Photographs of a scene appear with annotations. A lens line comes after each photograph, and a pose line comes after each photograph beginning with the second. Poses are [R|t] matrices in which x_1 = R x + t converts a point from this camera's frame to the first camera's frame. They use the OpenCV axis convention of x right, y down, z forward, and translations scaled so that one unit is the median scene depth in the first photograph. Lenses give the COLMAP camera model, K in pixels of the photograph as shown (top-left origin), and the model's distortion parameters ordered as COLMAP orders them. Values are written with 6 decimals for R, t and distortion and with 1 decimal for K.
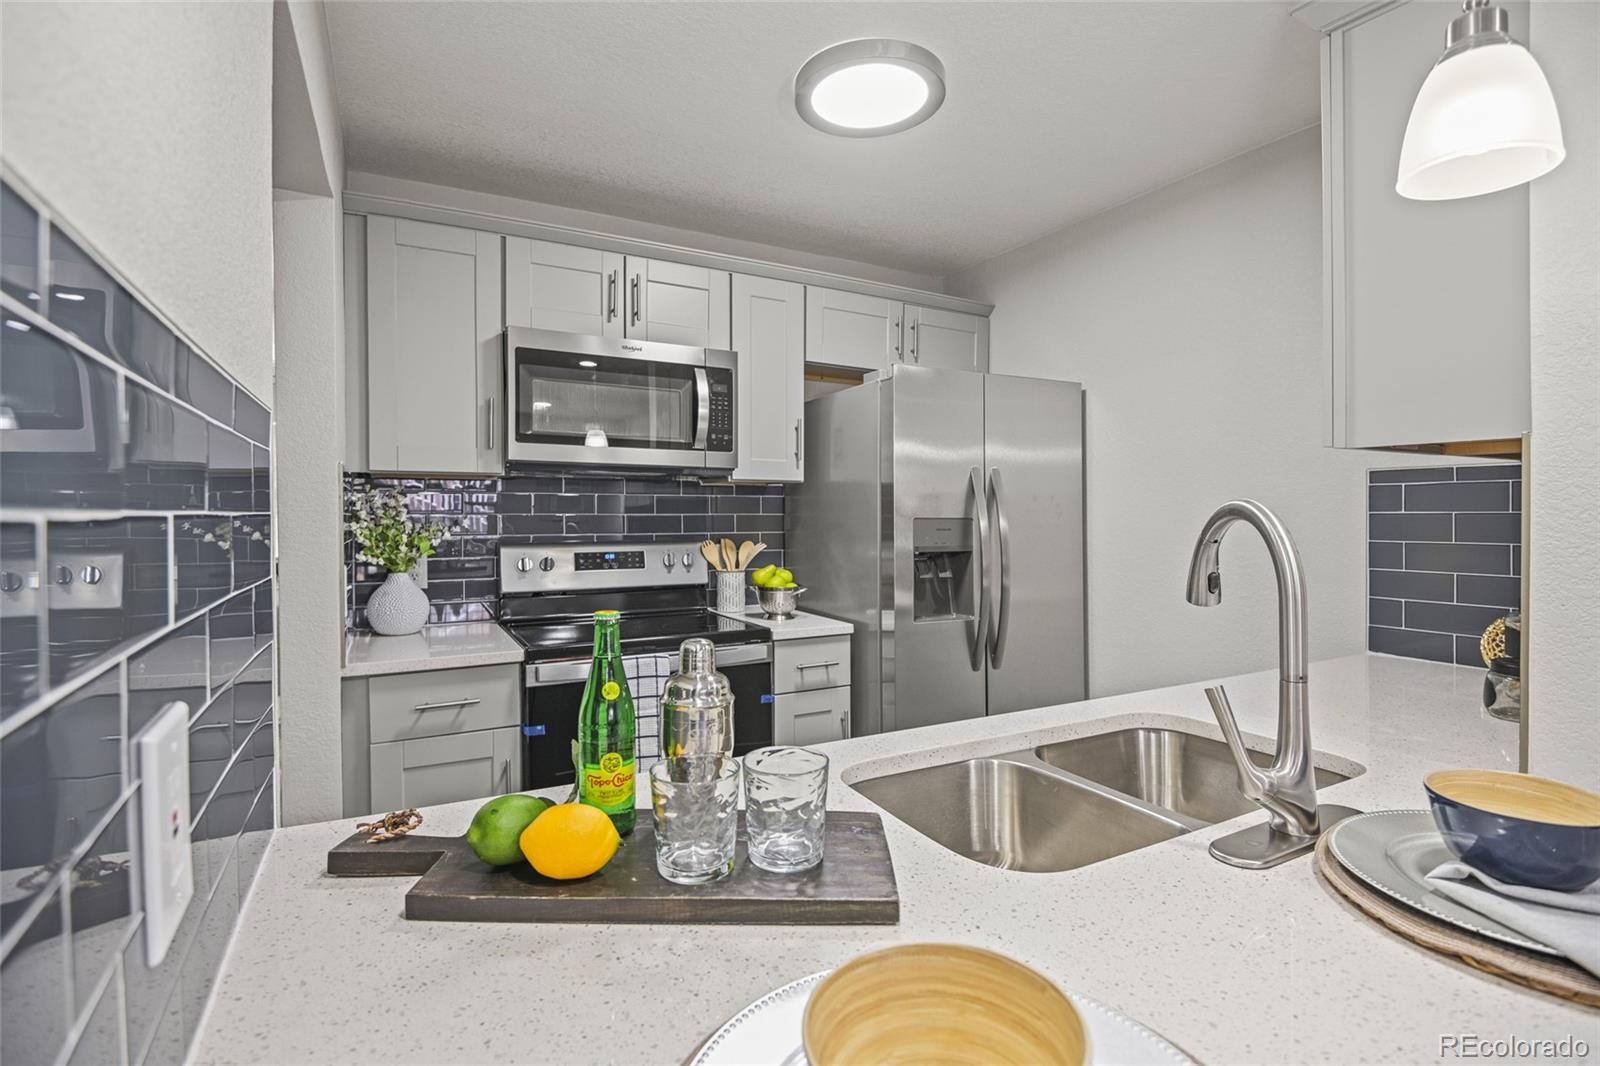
lens RADIAL K [[762.5, 0, 779.4], [0, 762.5, 519.4], [0, 0, 1]] dist [-0.002131, -0.000385]
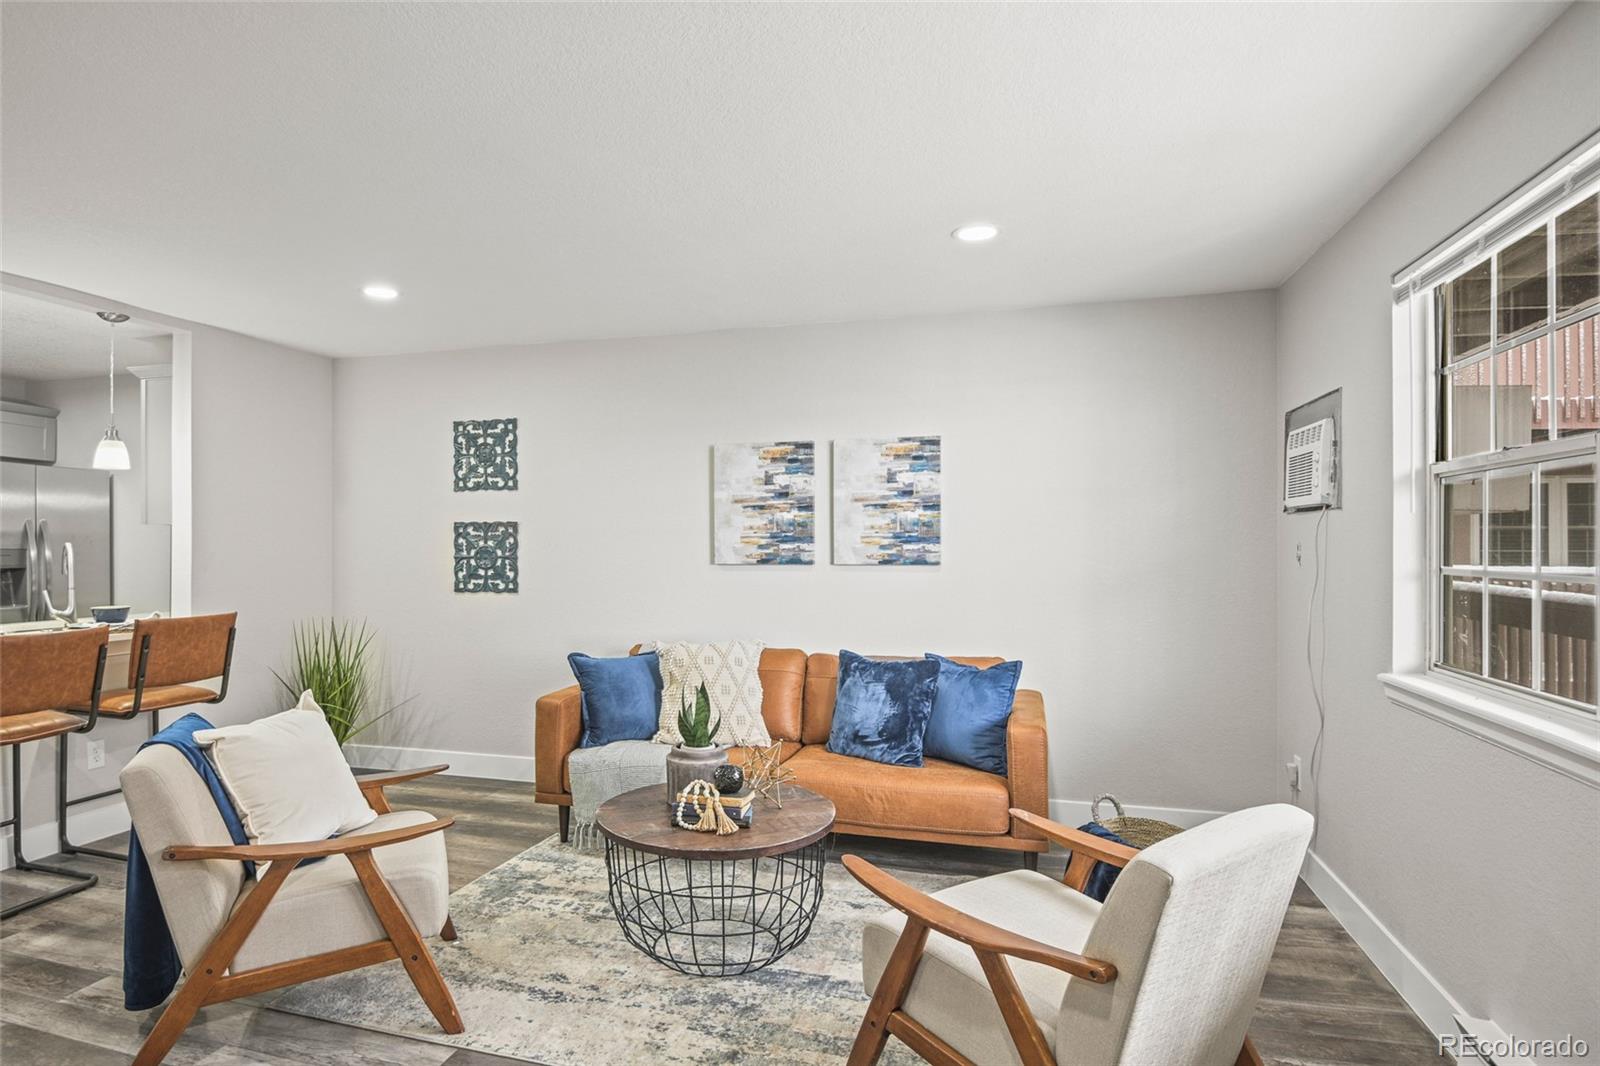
lens RADIAL K [[875.5, 0, 718.4], [0, 875.5, 551.0], [0, 0, 1]] dist [0.003453, -0.029711]
pose [[0.697837, -0.004271, 0.716244, -0.067152], [0.006537, 0.999979, -0.000406, 0.012055], [-0.716227, 0.004965, 0.697850, -1.466130]]
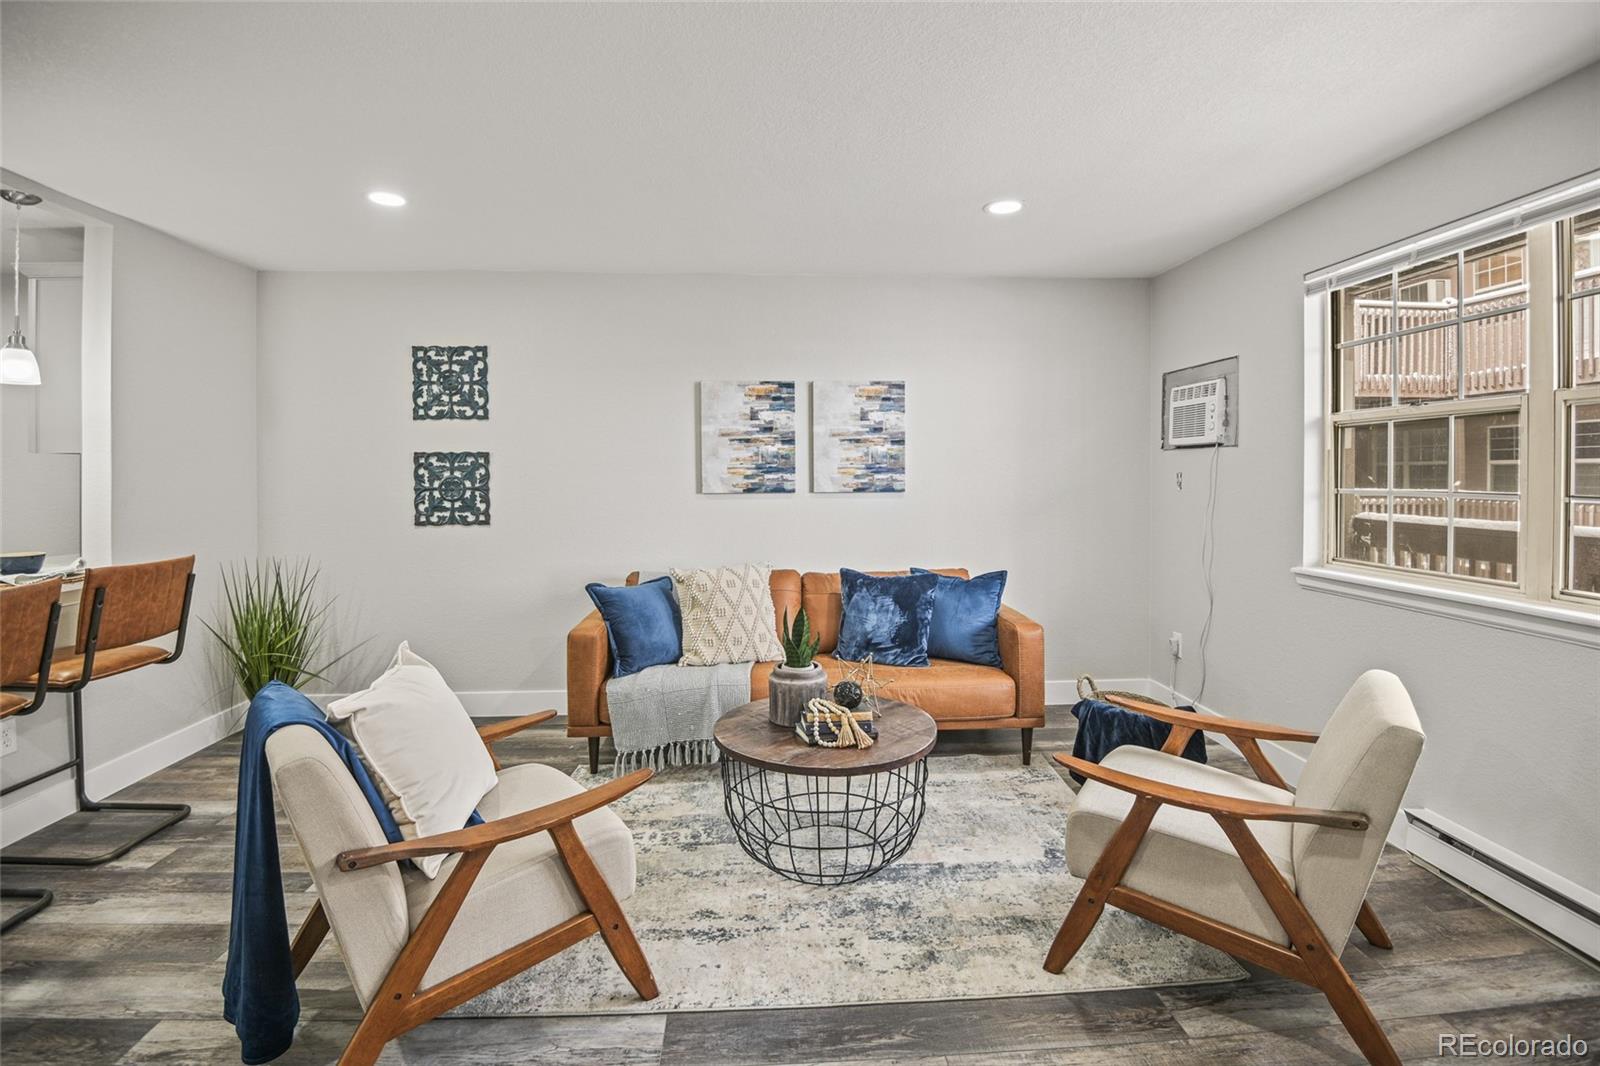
lens RADIAL K [[752.6, 0, 778.1], [0, 752.6, 488.7], [0, 0, 1]] dist [-0.000785, -0.021790]
pose [[0.410017, -0.014797, 0.911958, -0.209313], [0.011510, 0.999873, 0.011048, 0.012029], [-0.912005, 0.005967, 0.410136, -1.060373]]
